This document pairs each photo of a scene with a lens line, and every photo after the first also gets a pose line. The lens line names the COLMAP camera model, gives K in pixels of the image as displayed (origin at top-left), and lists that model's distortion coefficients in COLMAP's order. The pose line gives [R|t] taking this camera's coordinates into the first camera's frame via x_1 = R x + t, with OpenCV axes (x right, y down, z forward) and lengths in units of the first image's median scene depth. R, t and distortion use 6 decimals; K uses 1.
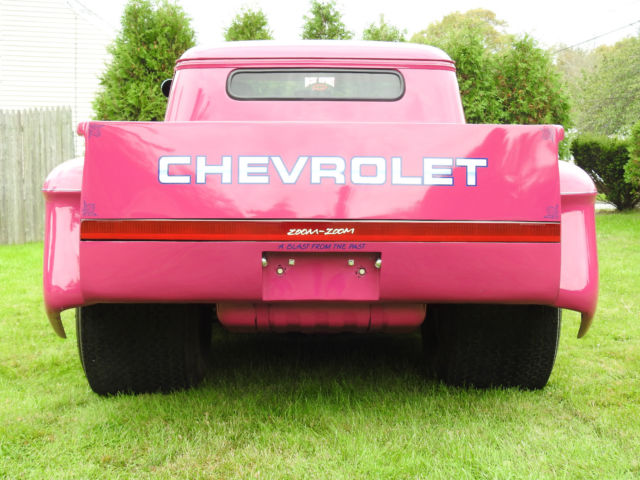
lens RADIAL K [[967.3, 0, 320.0], [0, 967.3, 240.0], [0, 0, 1]] dist [-0.005515, -0.047624]
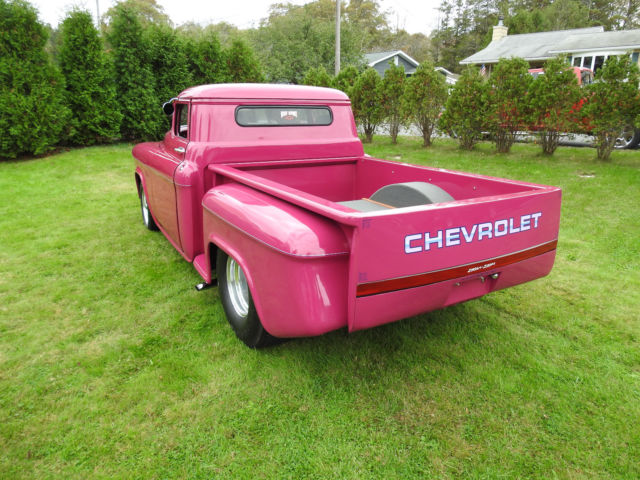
lens RADIAL K [[457.2, 0, 320.0], [0, 457.2, 240.0], [0, 0, 1]] dist [0.030467, -0.004085]
pose [[0.862709, -0.142392, 0.485239, -0.625427], [0.017272, 0.967276, 0.253136, -0.262666], [-0.505405, -0.210002, 0.836938, 0.472557]]
